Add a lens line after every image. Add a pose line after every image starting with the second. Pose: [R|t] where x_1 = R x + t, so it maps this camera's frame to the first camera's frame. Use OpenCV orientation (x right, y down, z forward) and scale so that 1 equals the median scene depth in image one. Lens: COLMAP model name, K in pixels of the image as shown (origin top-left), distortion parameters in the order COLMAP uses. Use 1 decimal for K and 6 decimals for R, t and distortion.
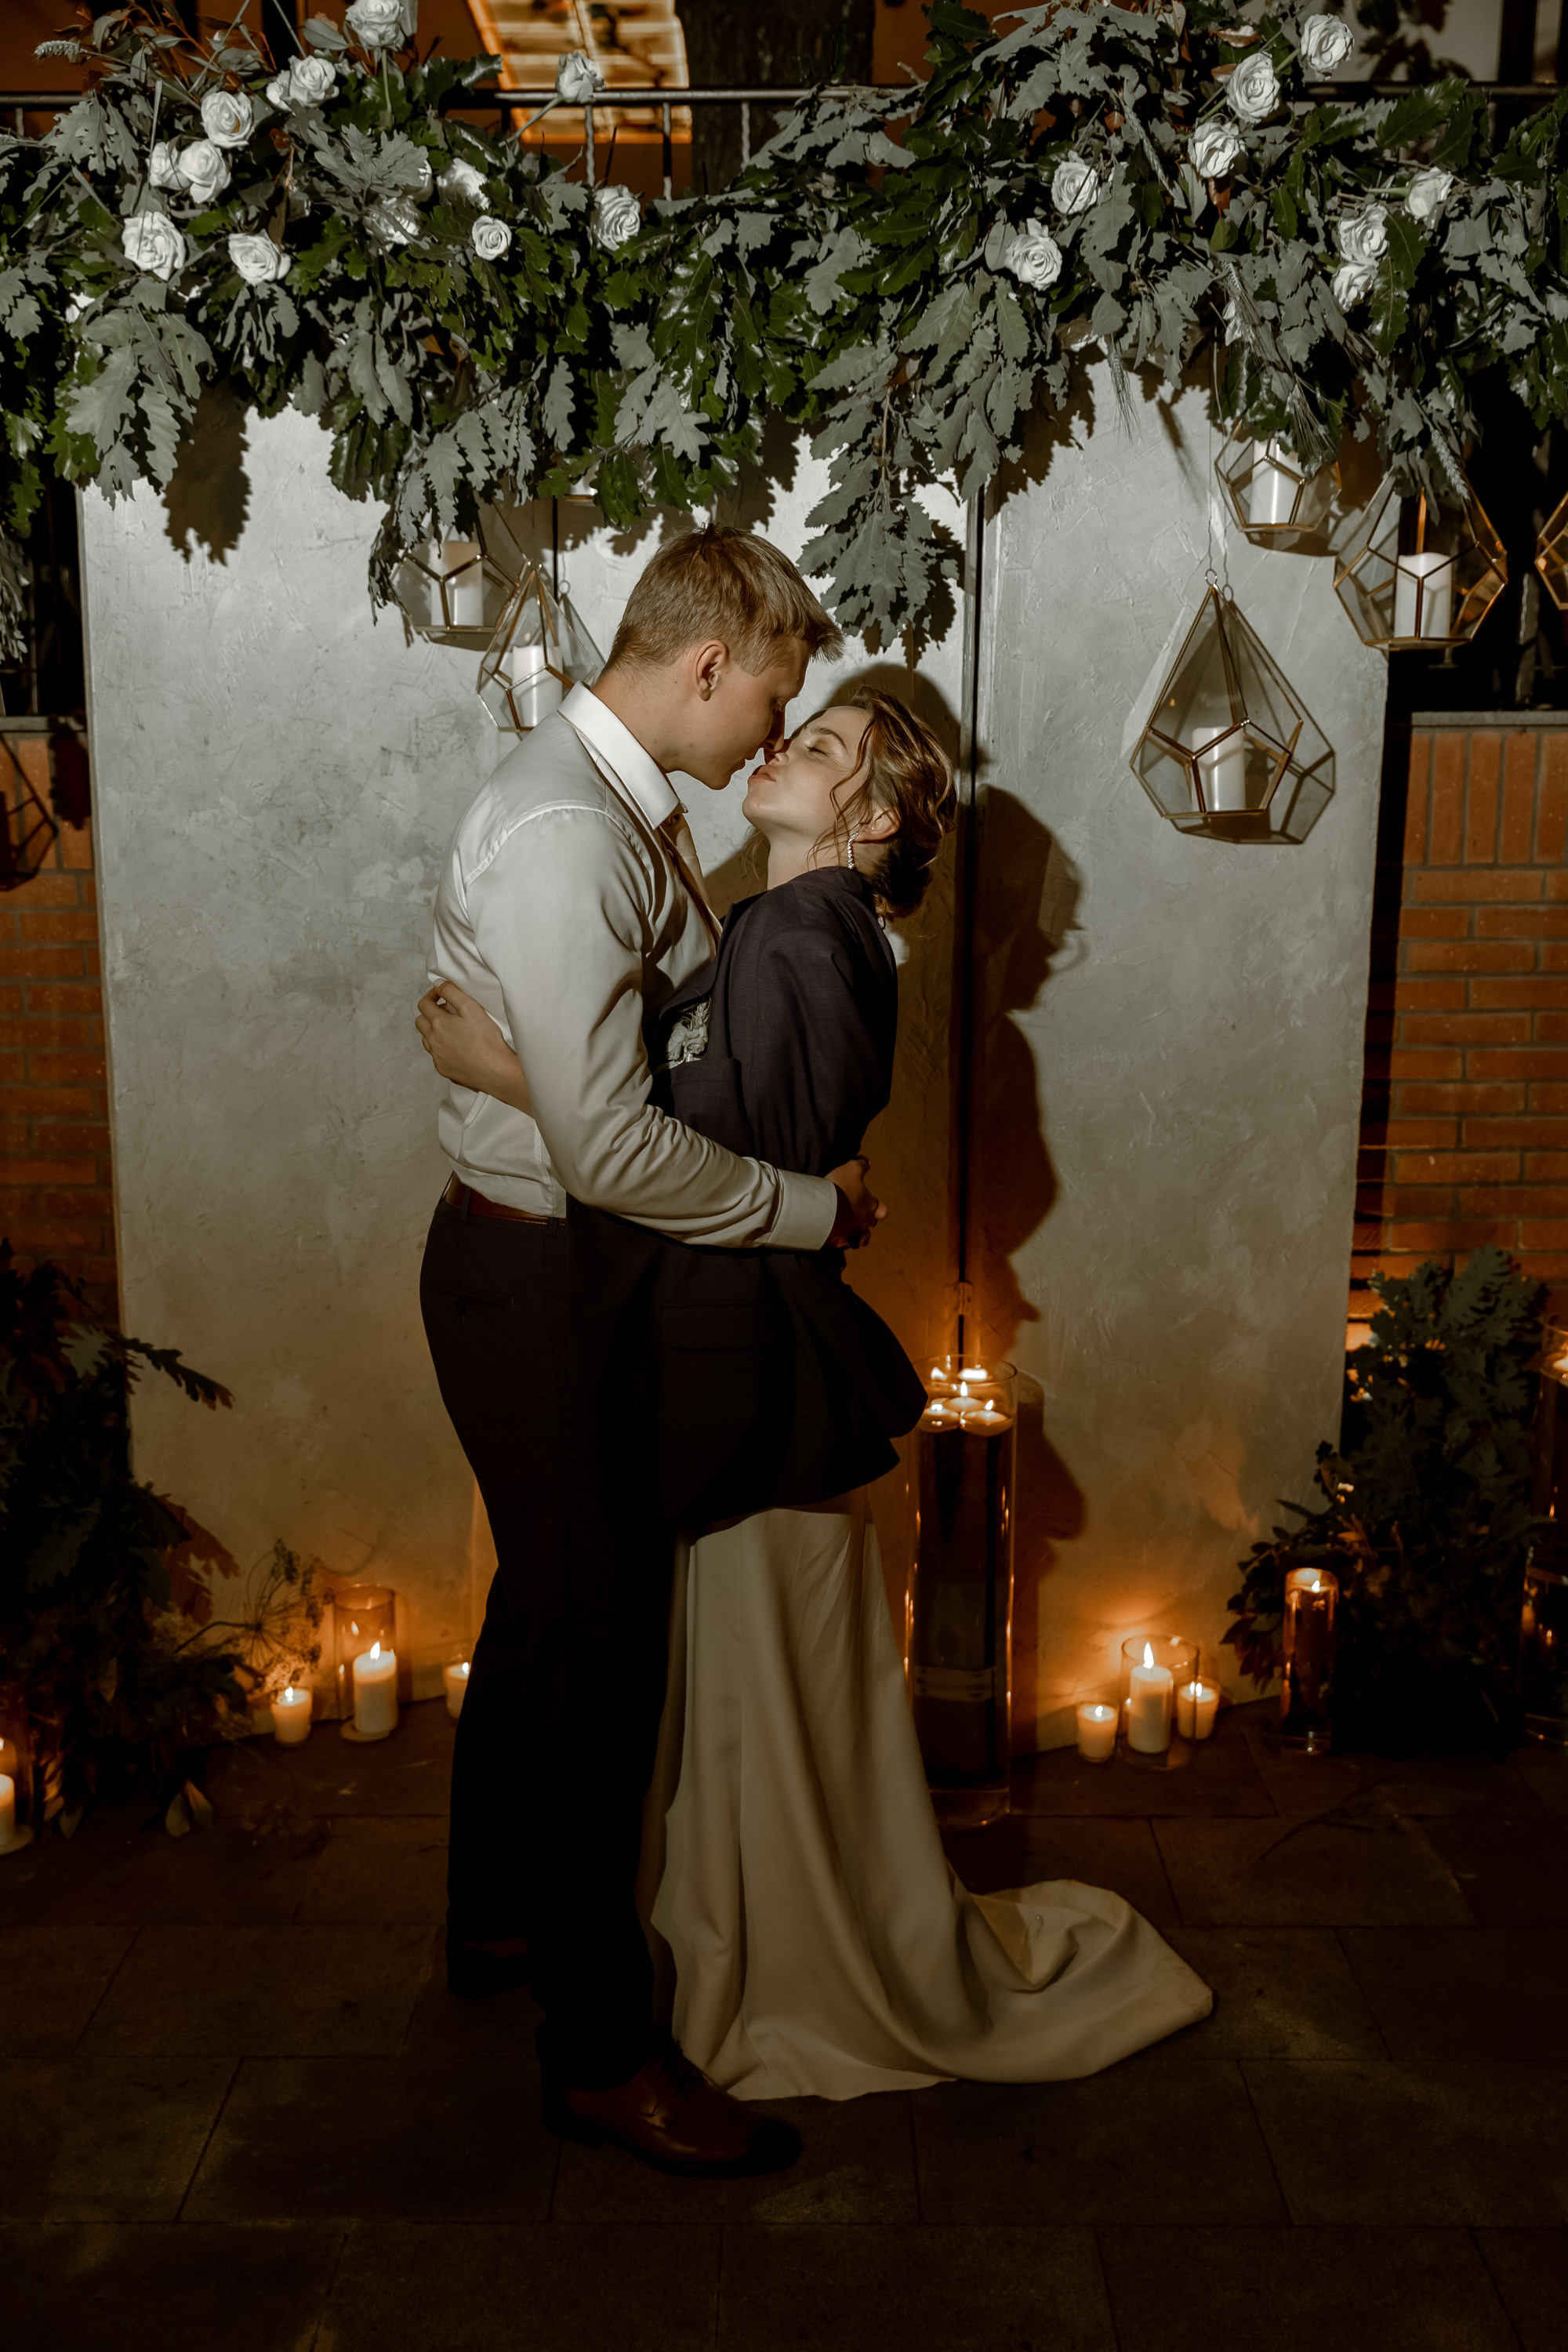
lens RADIAL K [[2214.5, 0, 783.9], [0, 2214.5, 1179.1], [0, 0, 1]] dist [0.013998, 0.000000]
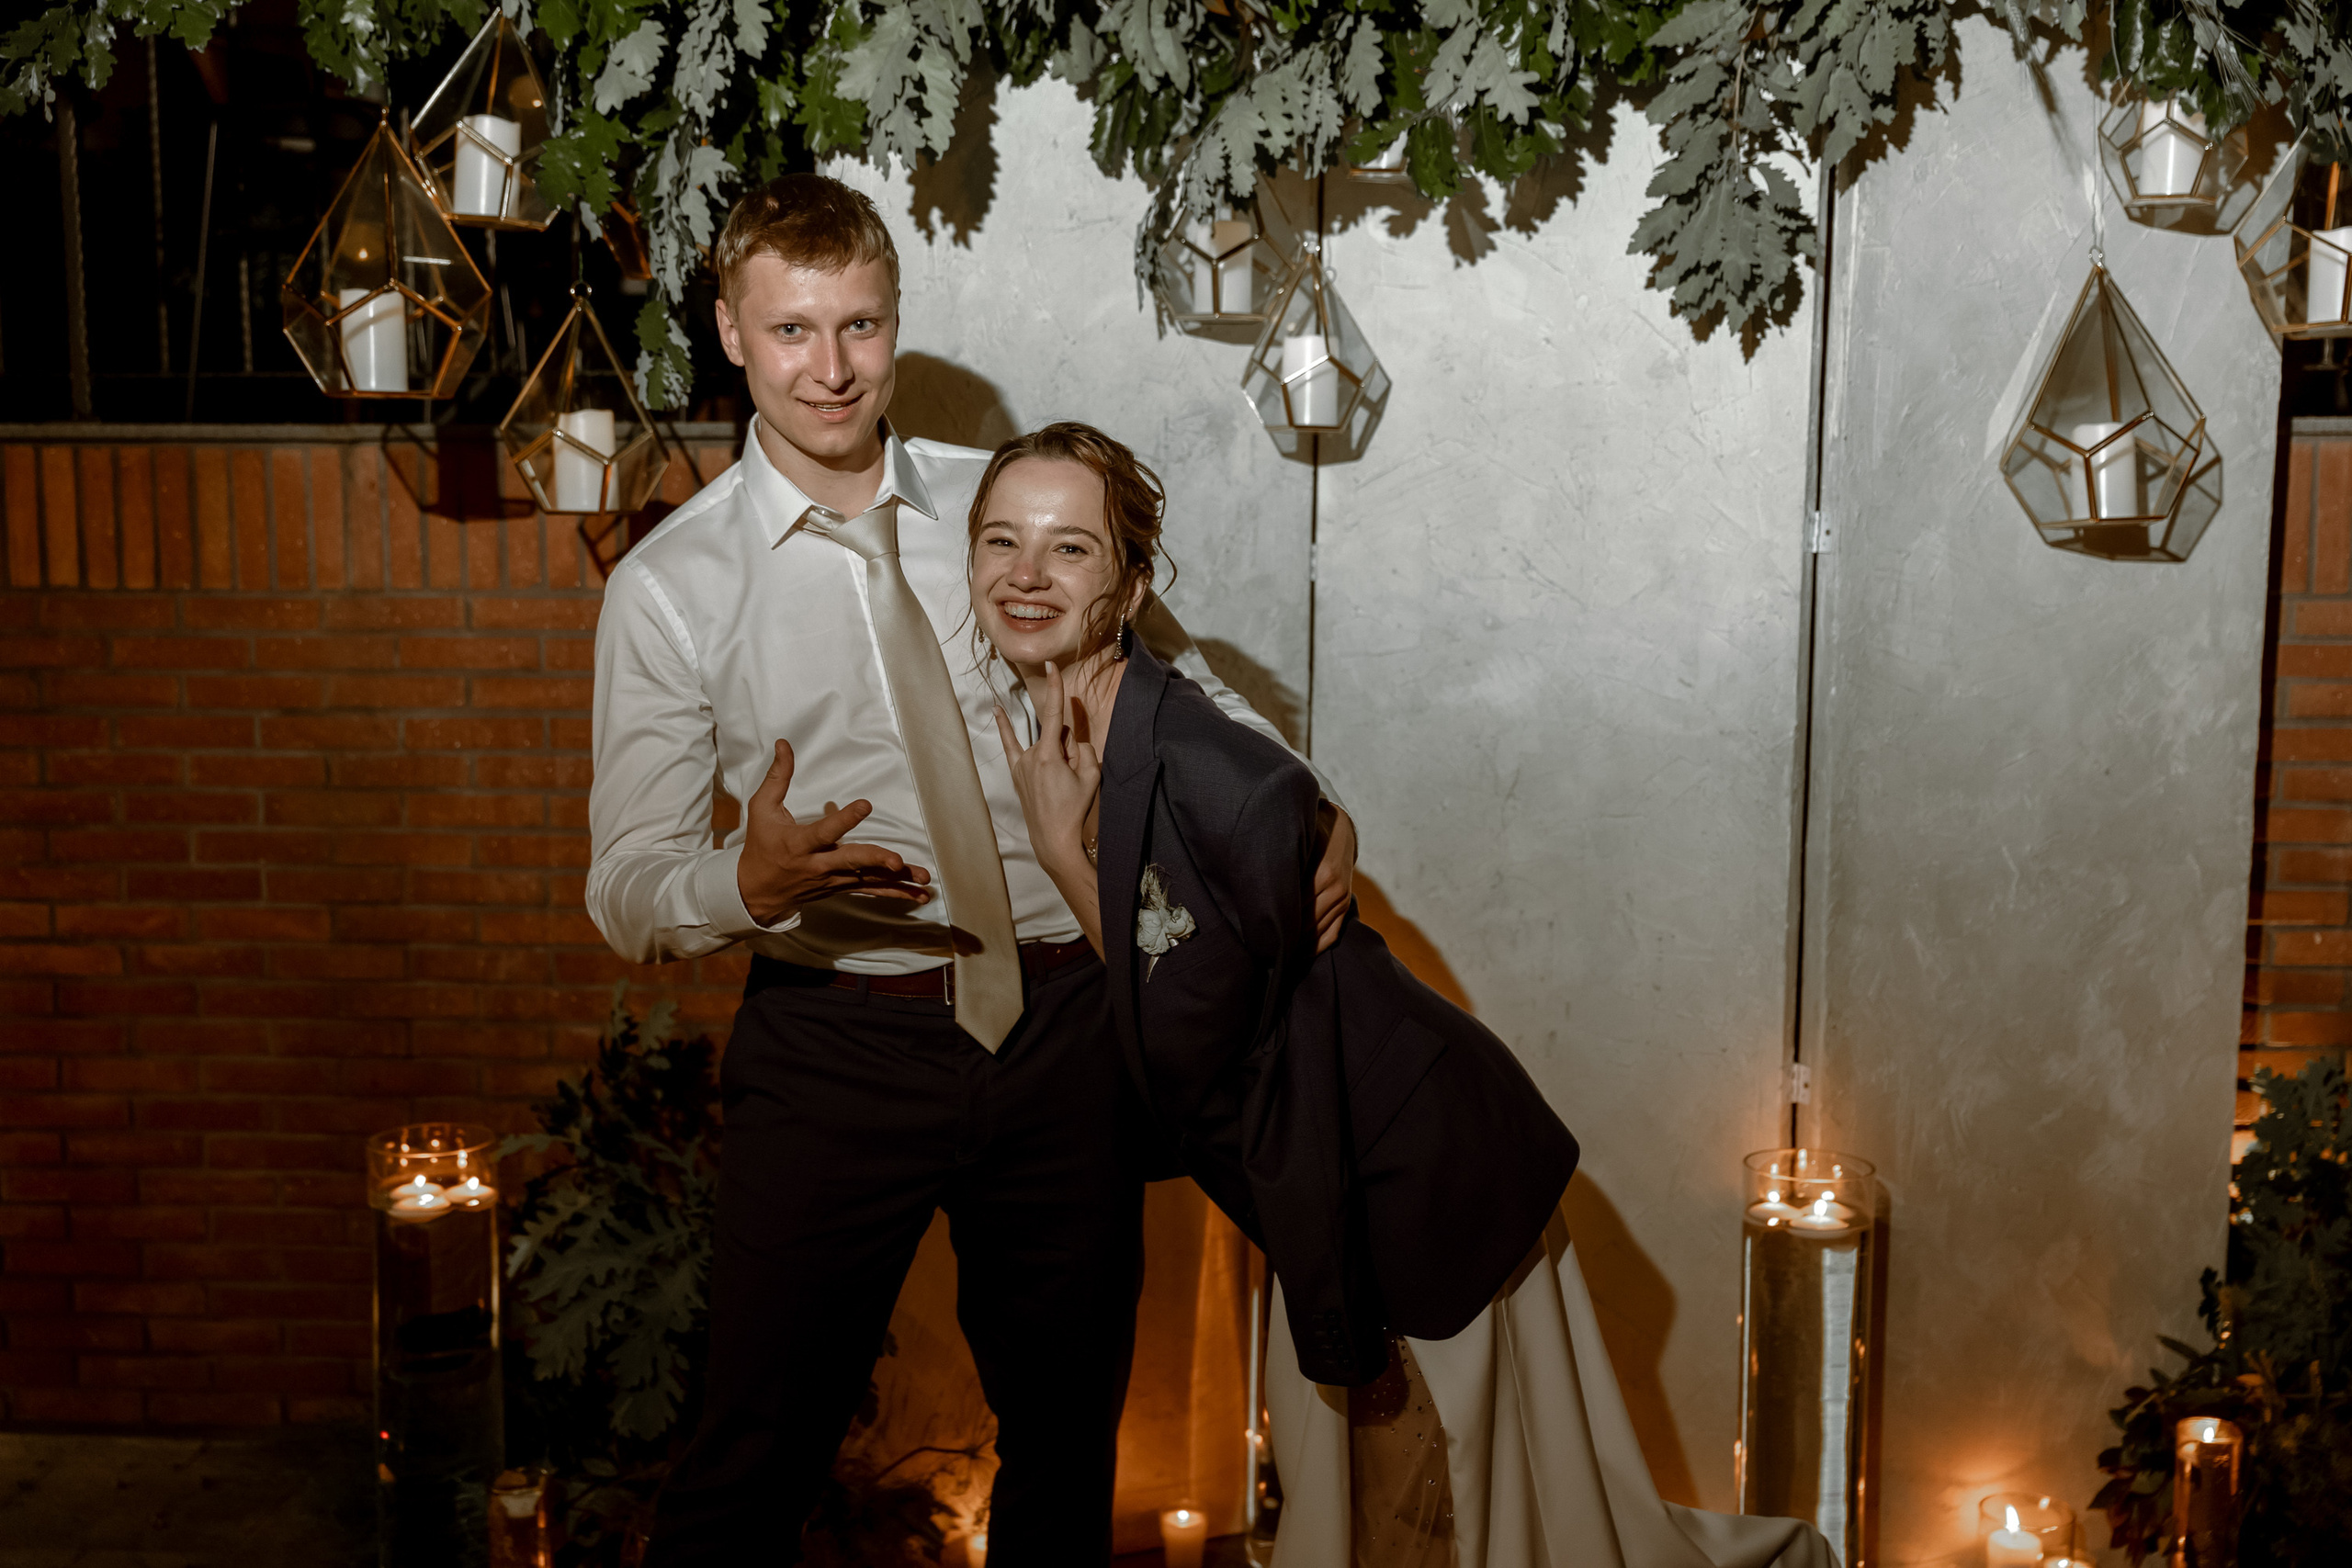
lens RADIAL K [[2555.8, 0, 1175.2], [0, 2555.8, 781.4], [0, 0, 1]] dist [0.003907, 0.000000]
pose [[0.998206, 0.009057, -0.059184, -0.105209], [-0.014201, 0.996100, -0.087085, 0.027970], [0.058164, 0.087769, 0.994441, -0.007033]]
